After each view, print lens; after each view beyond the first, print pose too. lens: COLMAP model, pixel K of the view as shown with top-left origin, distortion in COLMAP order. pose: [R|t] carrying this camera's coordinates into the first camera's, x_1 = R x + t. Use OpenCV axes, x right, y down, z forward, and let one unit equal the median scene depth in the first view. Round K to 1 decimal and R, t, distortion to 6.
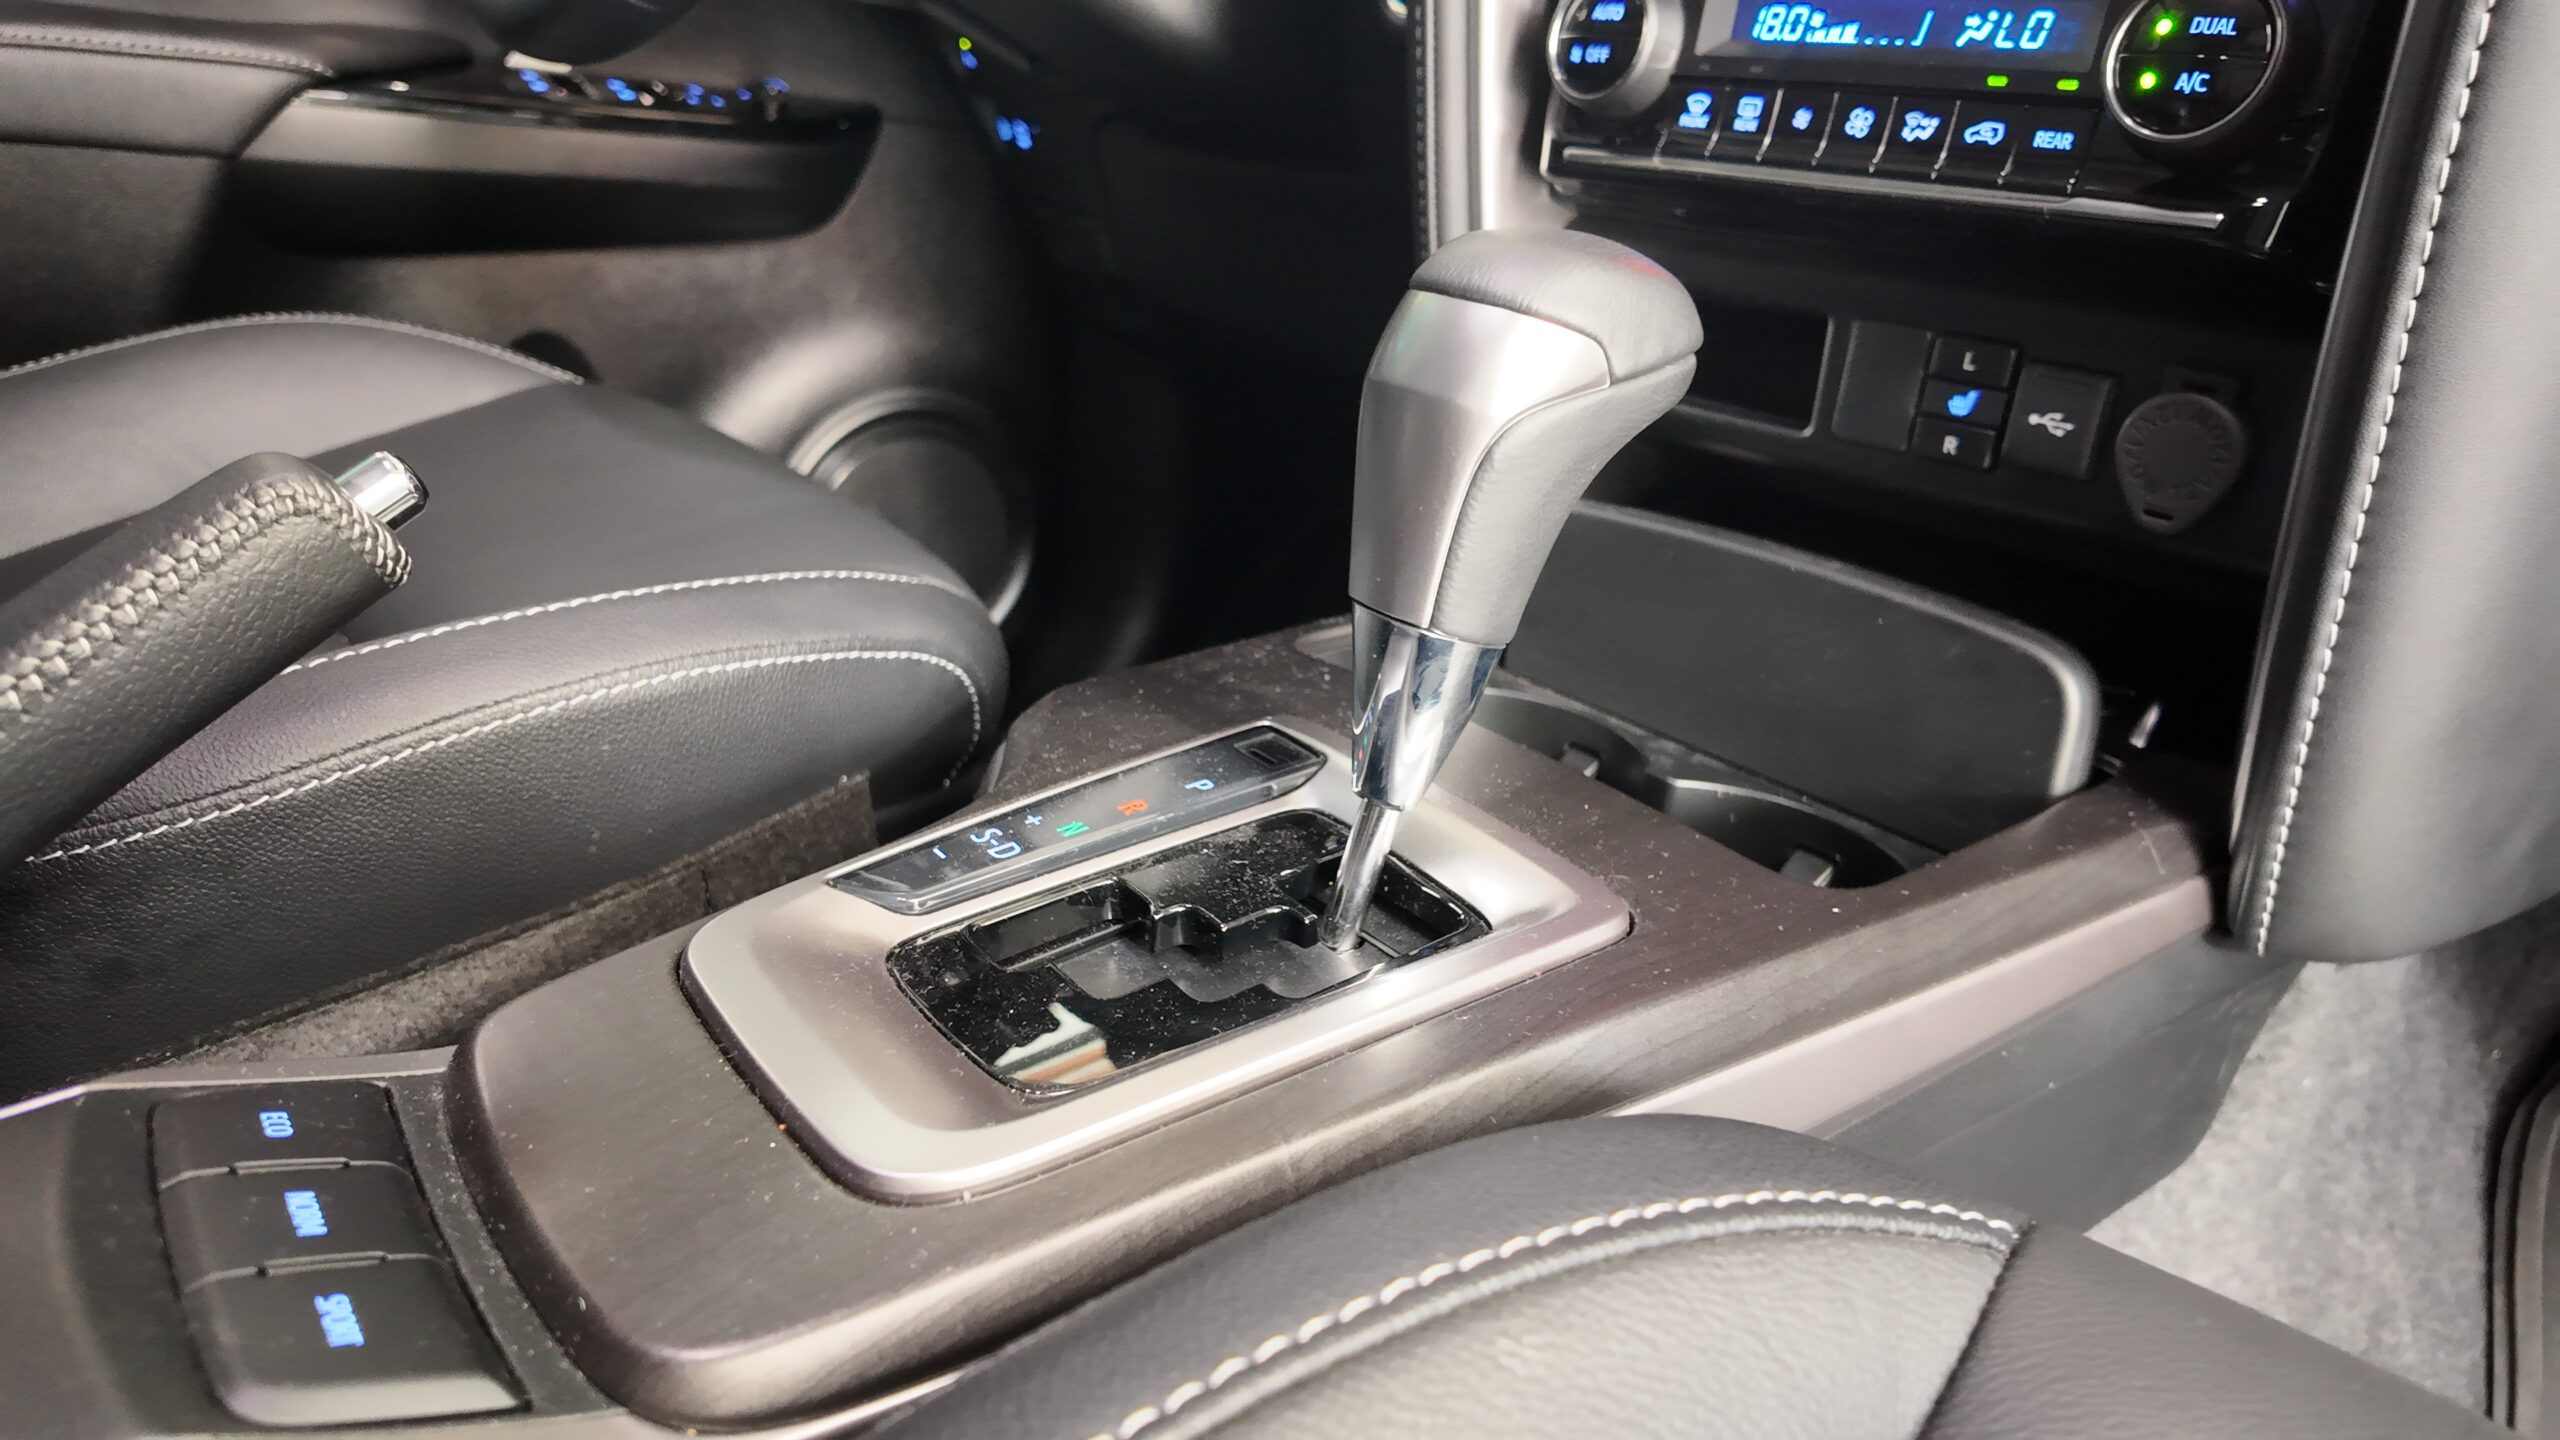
lens RADIAL K [[1480.6, 0, 1280.0], [0, 1480.6, 720.0], [0, 0, 1]] dist [0.087798, -0.118381]
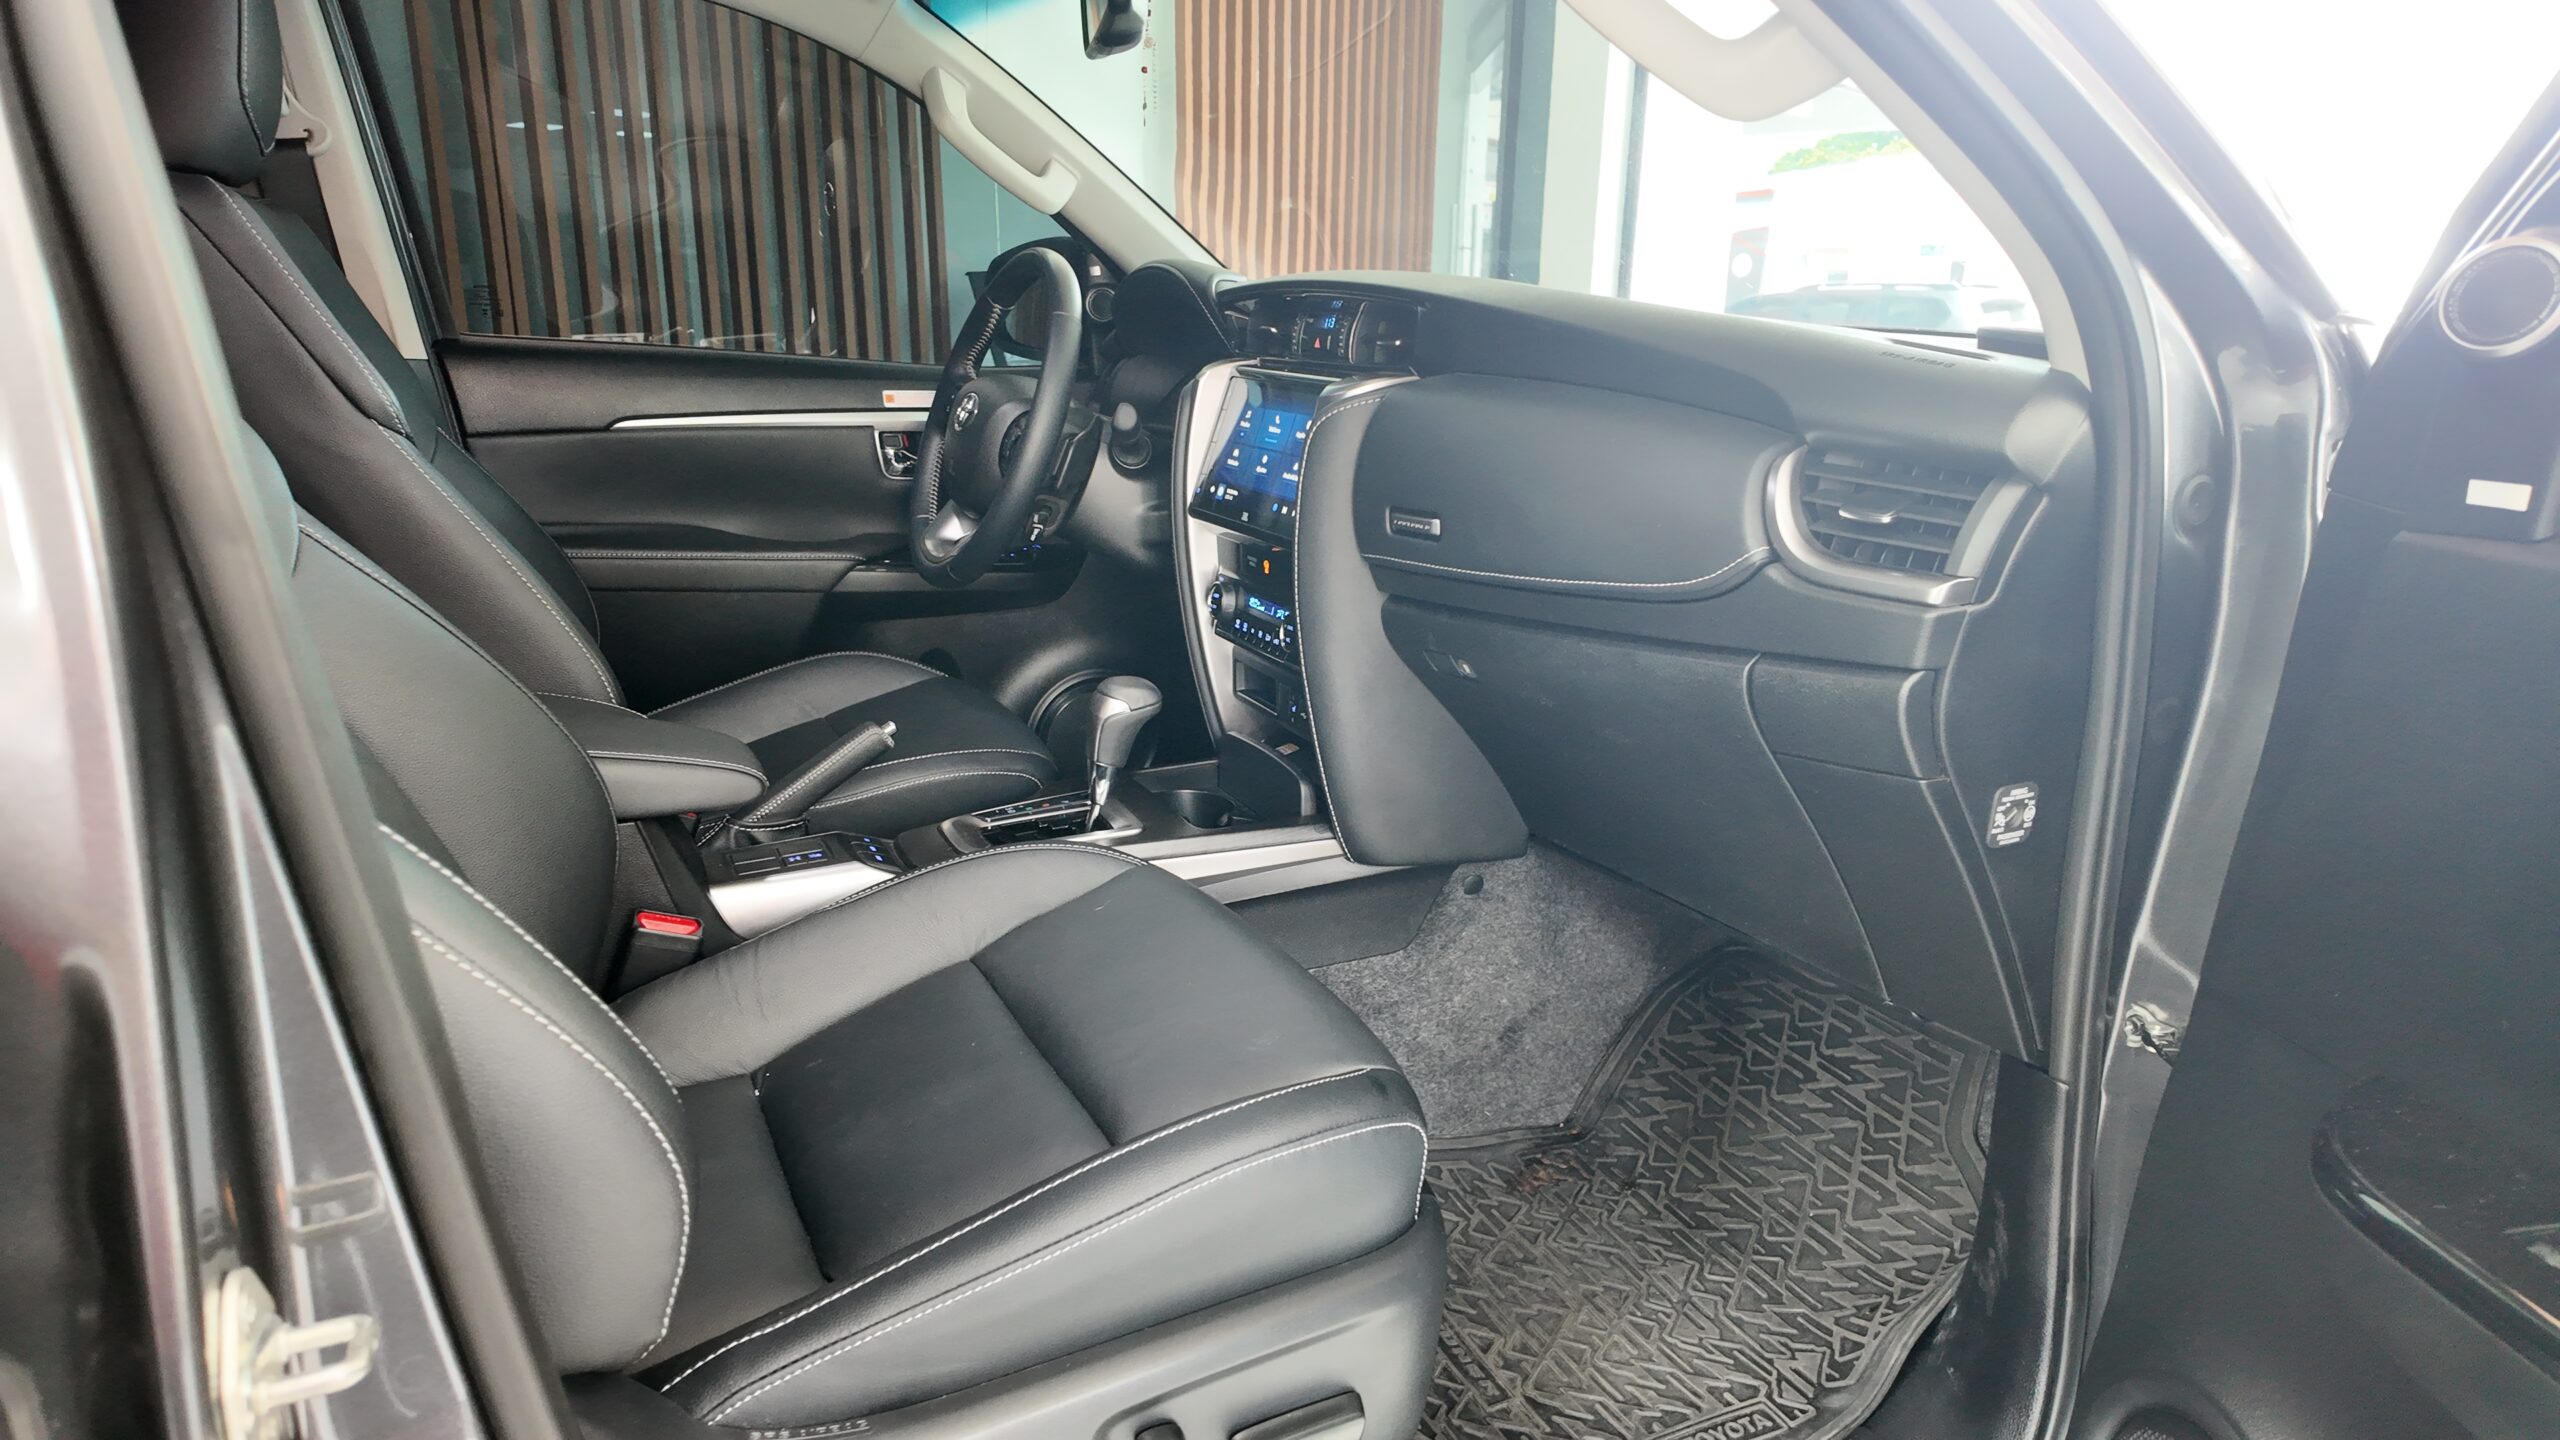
lens RADIAL K [[1476.2, 0, 1332.3], [0, 1476.2, 764.2], [0, 0, 1]] dist [0.081246, -0.215596]
pose [[0.978974, 0.021445, -0.202856, 1.249334], [-0.042124, 0.994277, -0.098176, 0.259240], [0.199589, 0.104657, 0.974275, -2.372864]]
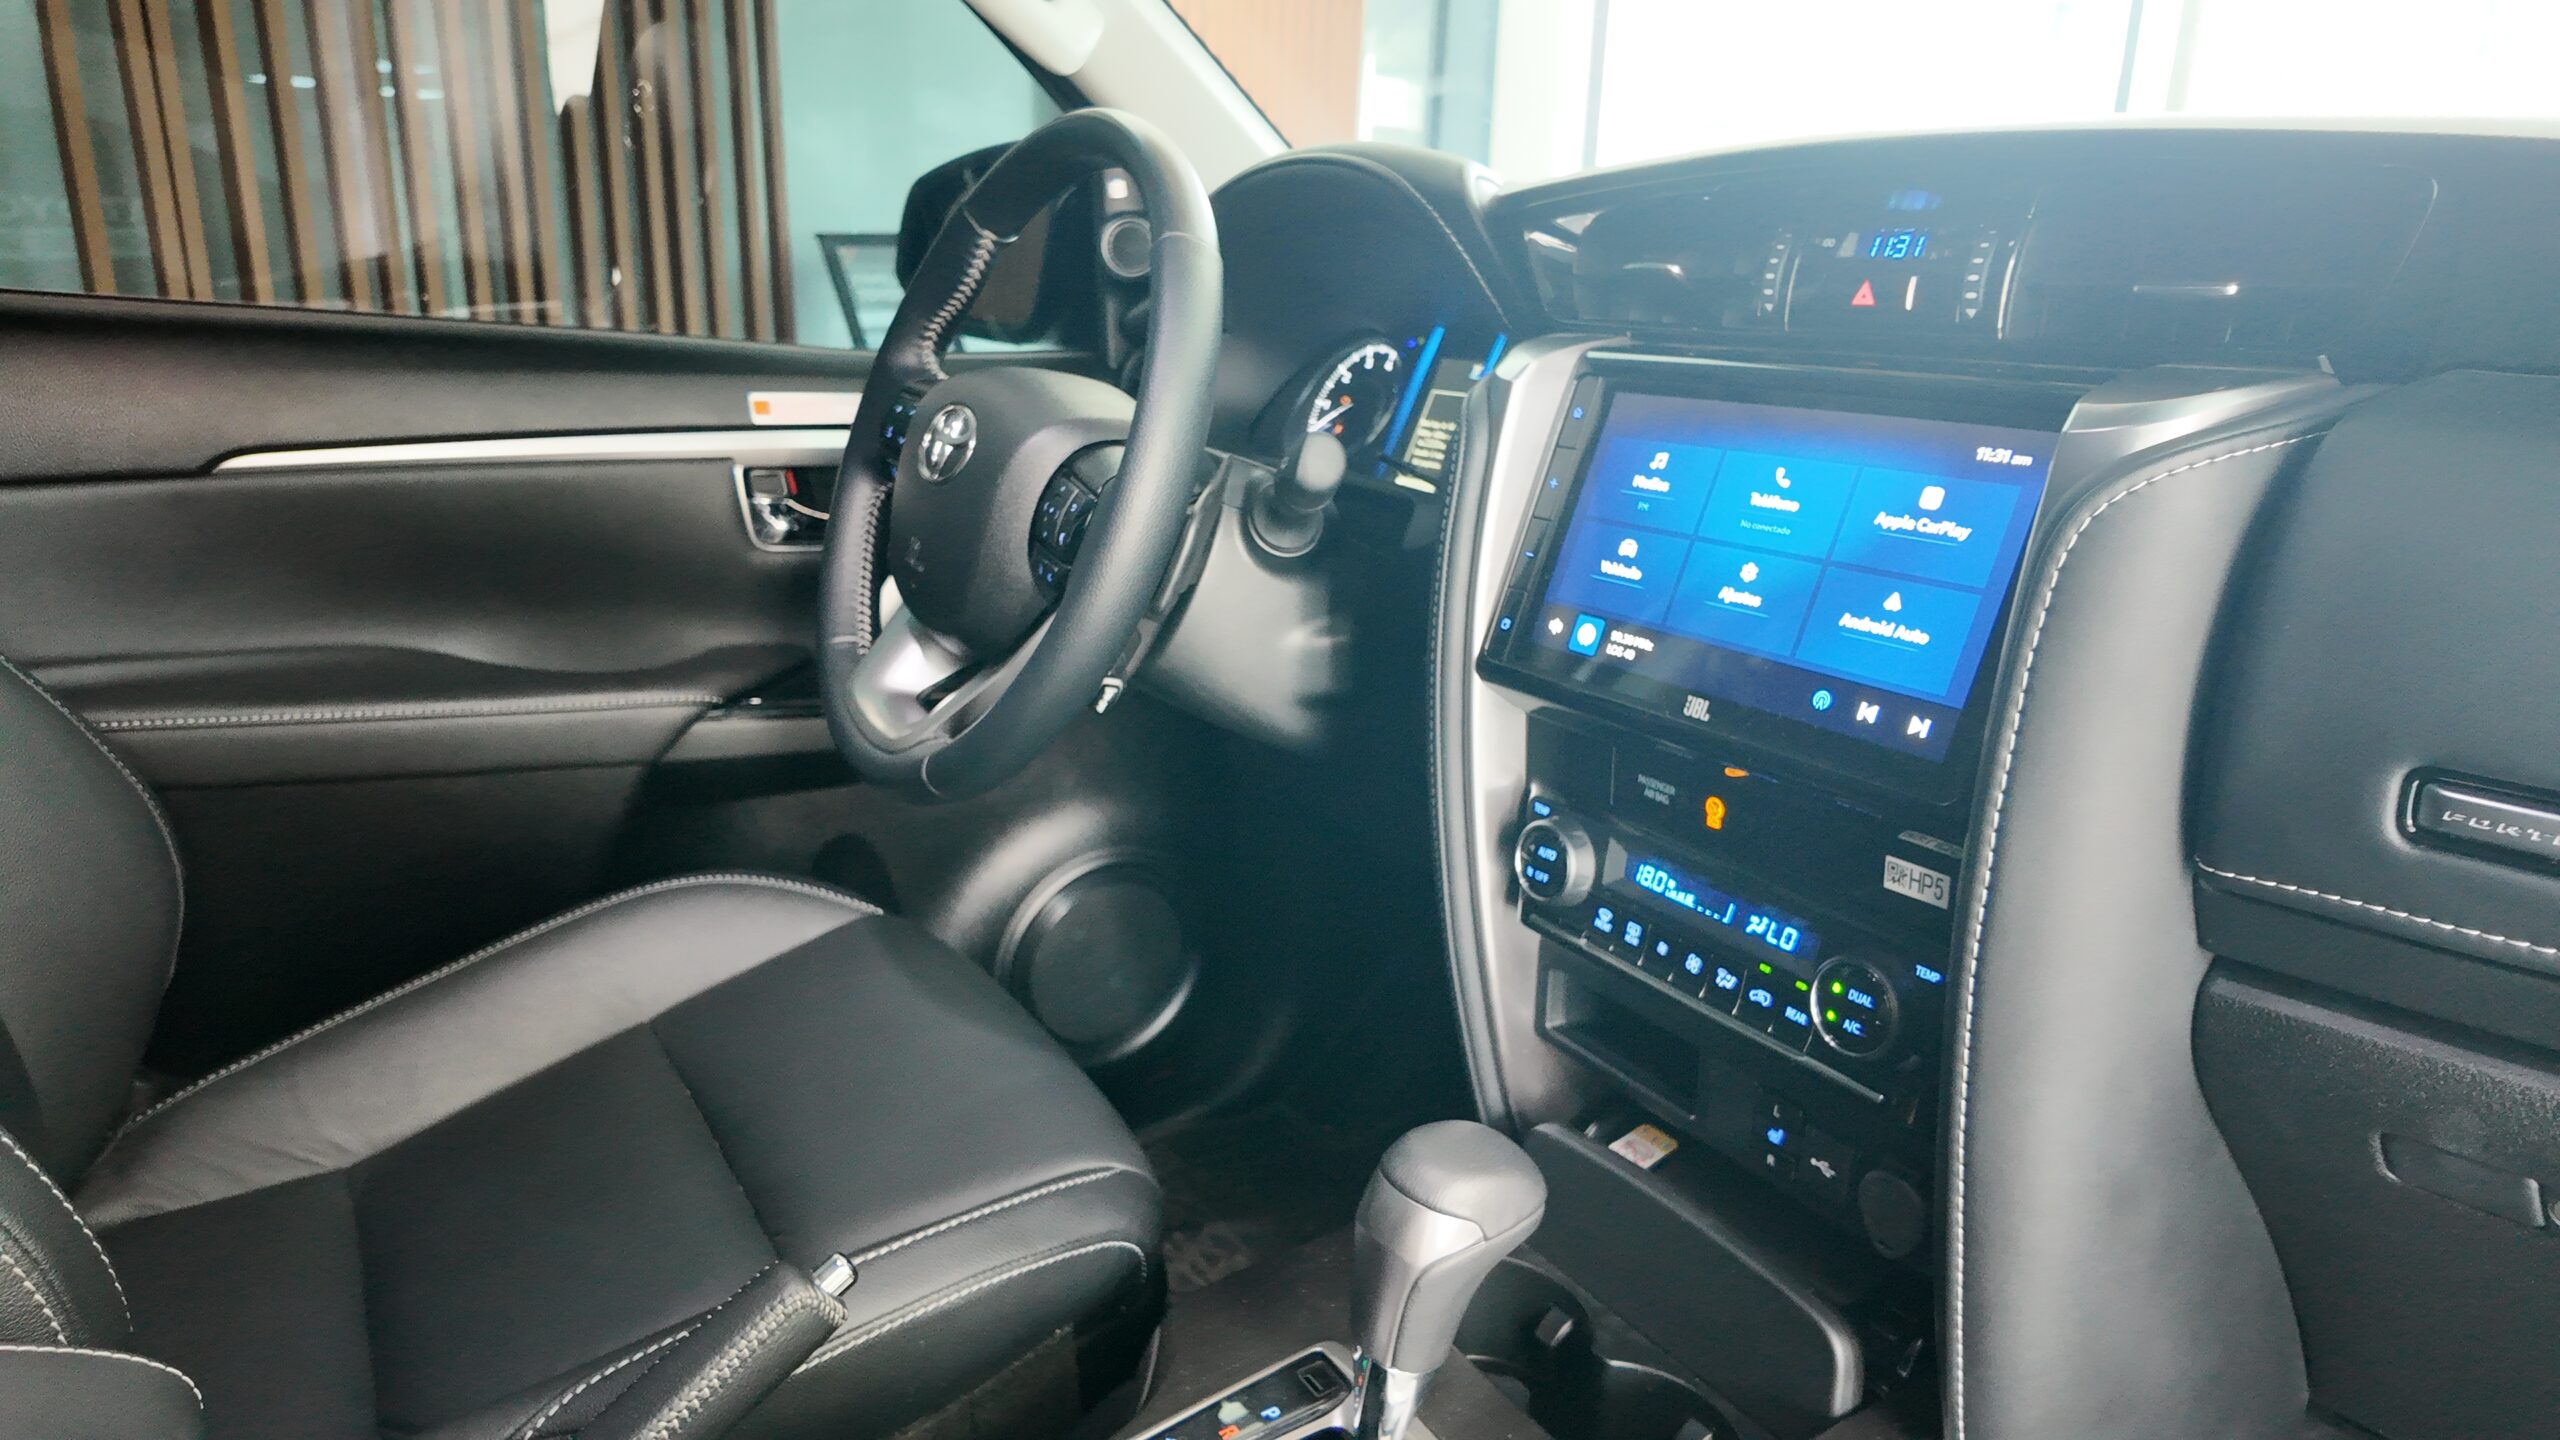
lens RADIAL K [[1480.6, 0, 1280.0], [0, 1480.6, 720.0], [0, 0, 1]] dist [0.087798, -0.118381]
pose [[0.992025, -0.003677, -0.125985, 0.143575], [-0.010866, 0.993357, -0.114556, -0.449039], [0.125570, 0.115011, 0.985396, -0.624210]]
